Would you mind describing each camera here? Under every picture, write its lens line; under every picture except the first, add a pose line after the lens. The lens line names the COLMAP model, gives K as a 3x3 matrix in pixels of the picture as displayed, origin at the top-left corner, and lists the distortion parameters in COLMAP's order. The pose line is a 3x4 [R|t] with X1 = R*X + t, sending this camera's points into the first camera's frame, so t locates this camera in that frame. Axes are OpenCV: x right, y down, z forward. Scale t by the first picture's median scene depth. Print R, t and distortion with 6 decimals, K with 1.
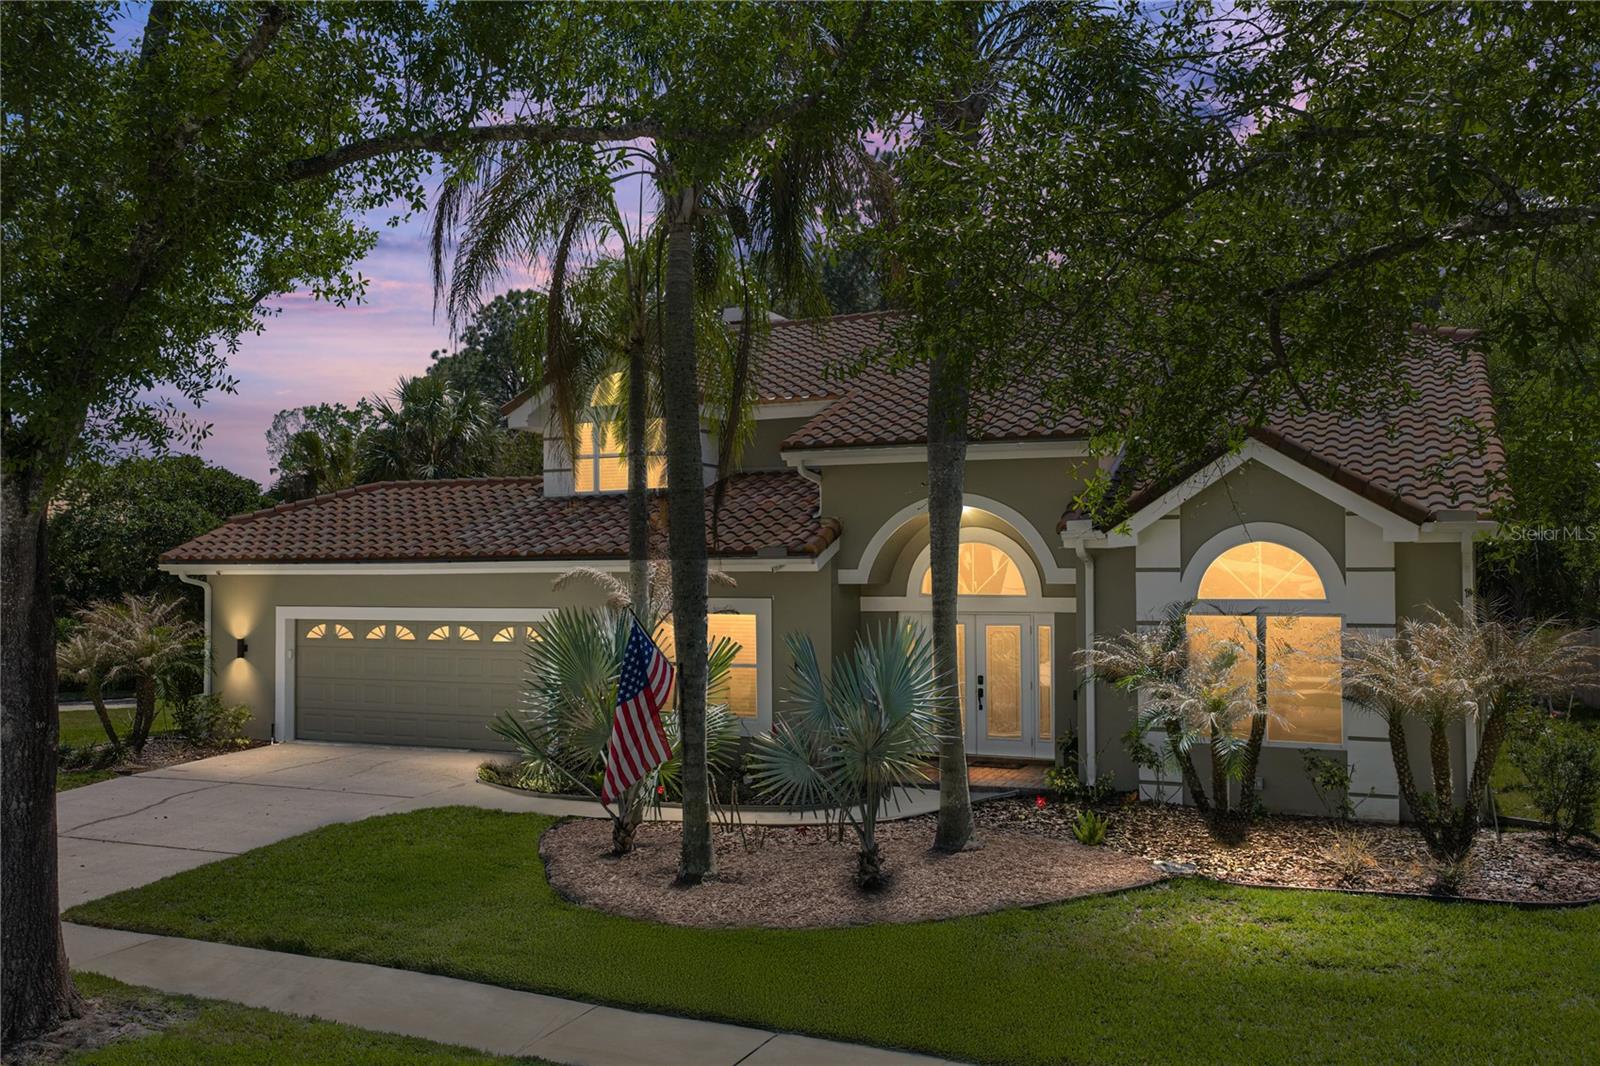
lens RADIAL K [[1328.5, 0, 800.0], [0, 1328.5, 533.0], [0, 0, 1]] dist [0.028552, 0.002782]
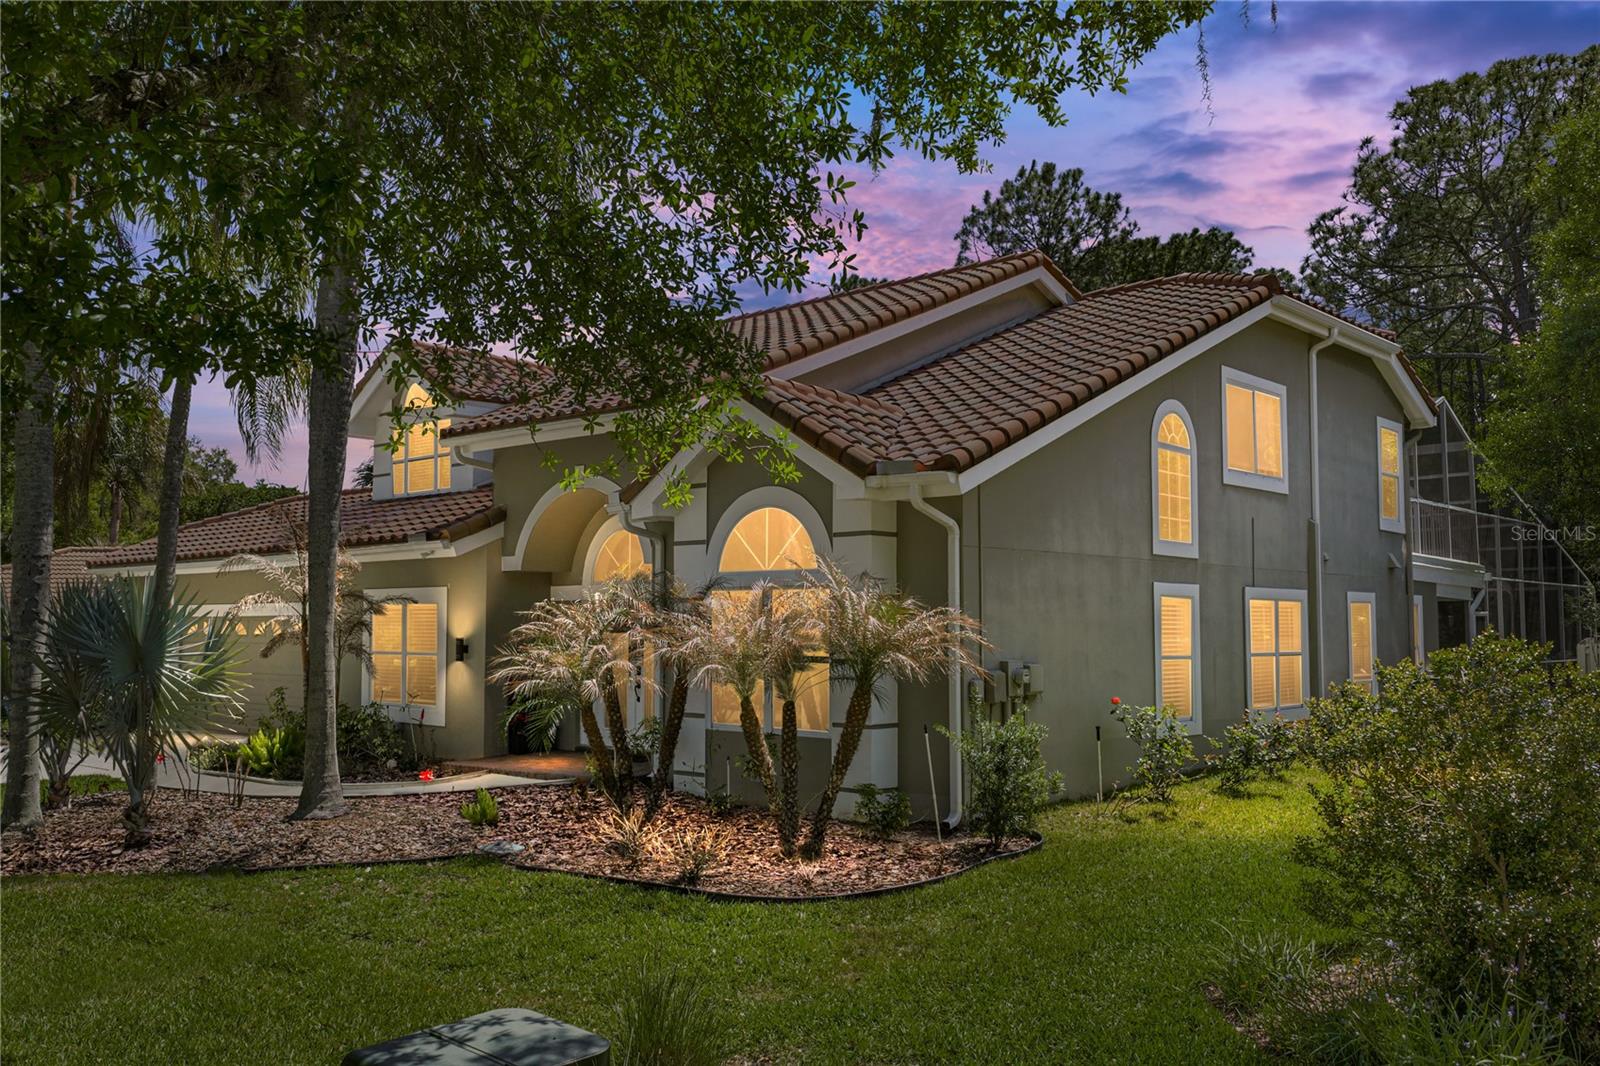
lens RADIAL K [[1315.9, 0, 800.0], [0, 1315.9, 533.0], [0, 0, 1]] dist [0.025110, 0.005373]
pose [[0.955260, -0.018360, -0.295198, 0.623821], [0.007008, 0.999196, -0.039468, 0.058823], [0.295686, 0.035633, 0.954620, 0.148971]]
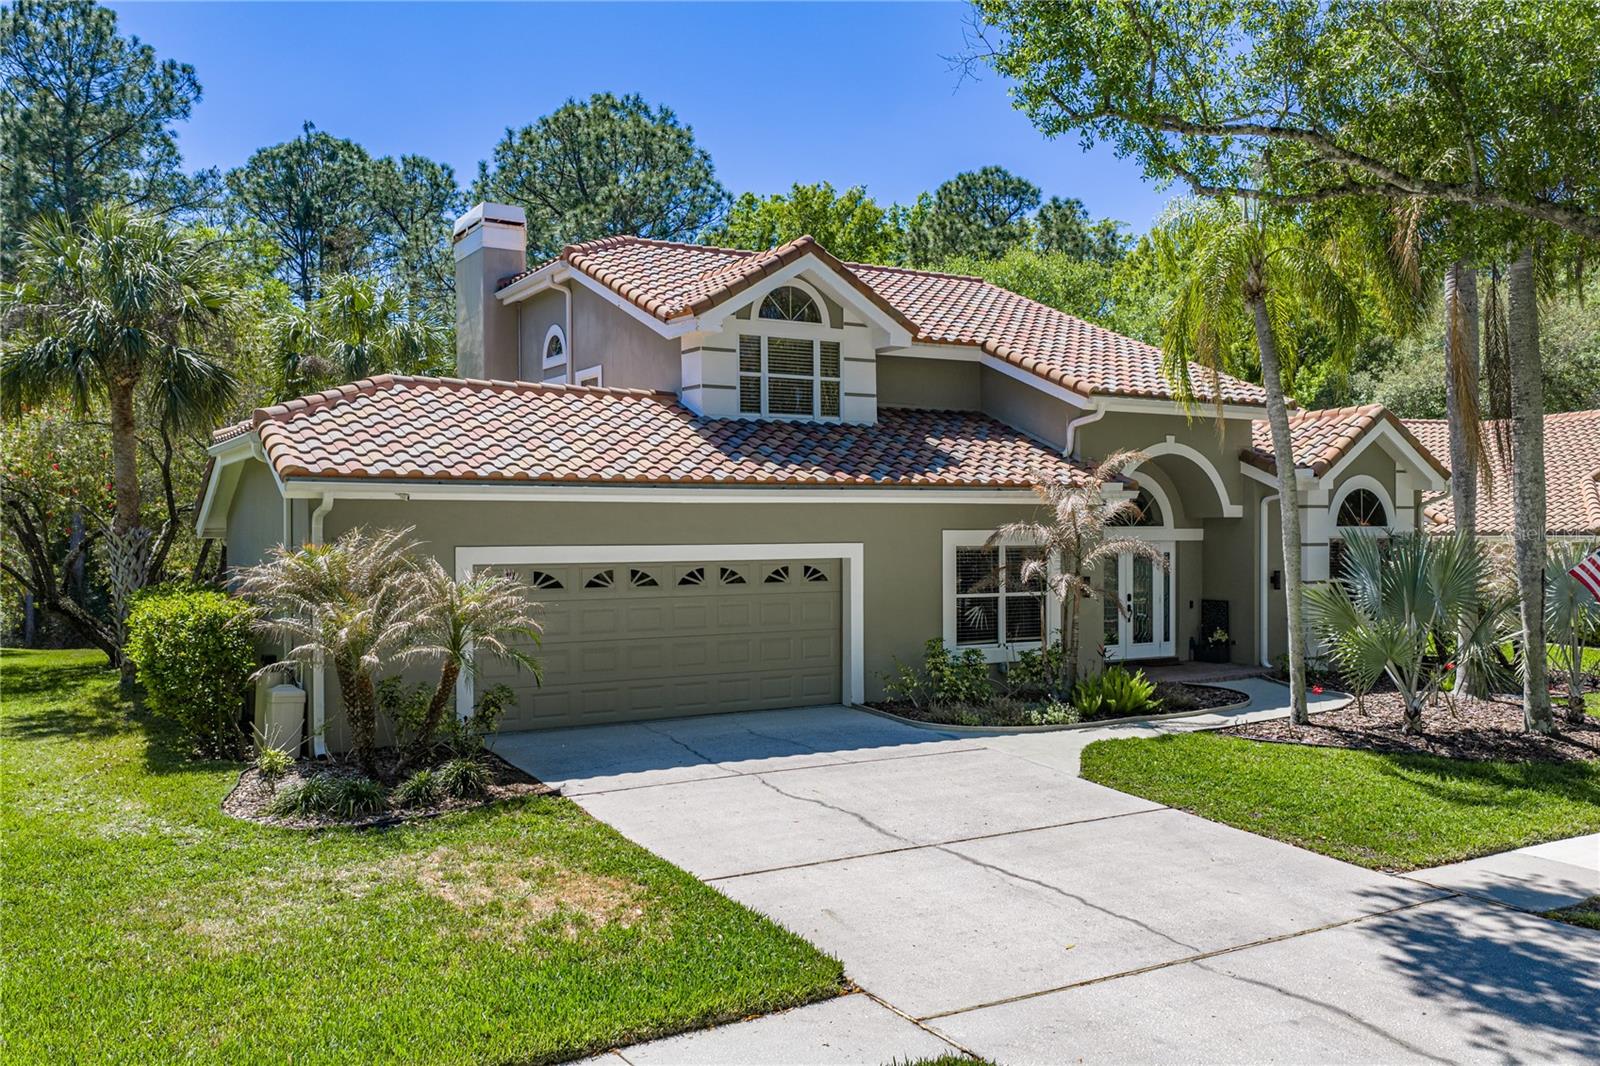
lens RADIAL K [[1315.9, 0, 800.0], [0, 1315.9, 533.0], [0, 0, 1]] dist [0.025110, 0.005373]
pose [[0.571113, -0.000198, 0.820872, -1.202733], [-0.021857, 0.999642, 0.015448, 0.047163], [-0.820581, -0.026765, 0.570904, 0.664658]]
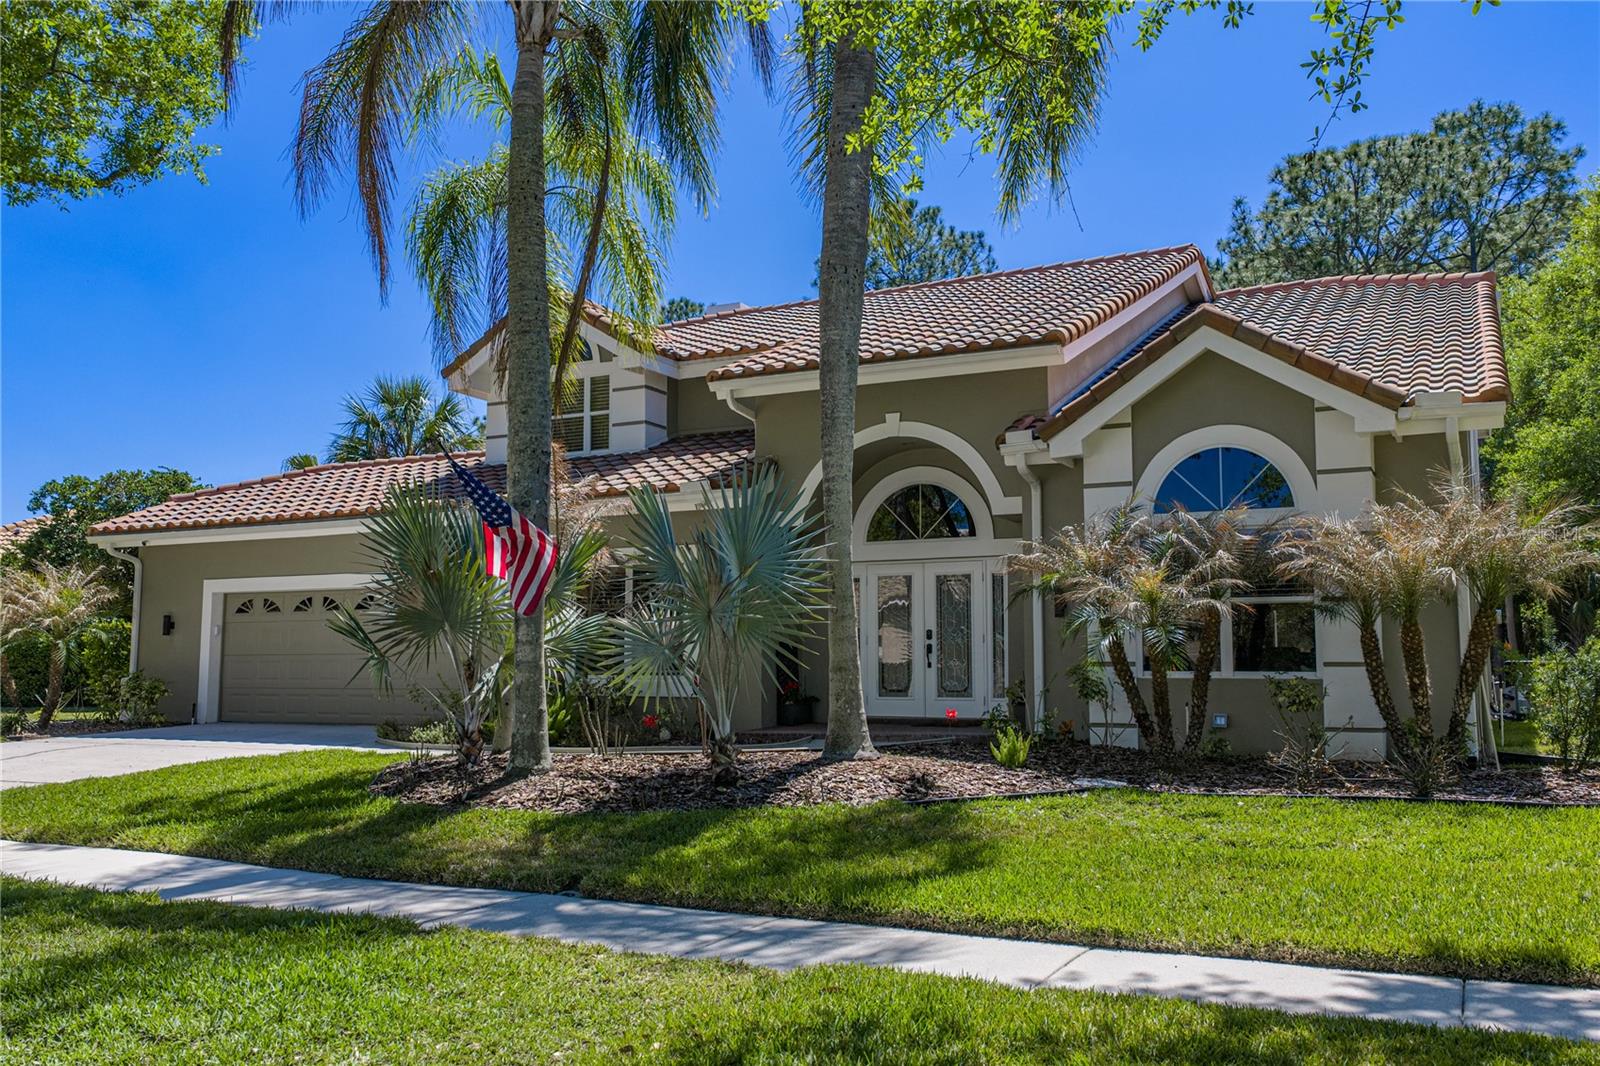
lens RADIAL K [[1315.9, 0, 800.0], [0, 1315.9, 533.0], [0, 0, 1]] dist [0.025110, 0.005373]
pose [[0.998819, 0.000488, -0.048583, 0.108018], [-0.004200, 0.997075, -0.076320, 0.130354], [0.048404, 0.076434, 0.995899, 0.117128]]
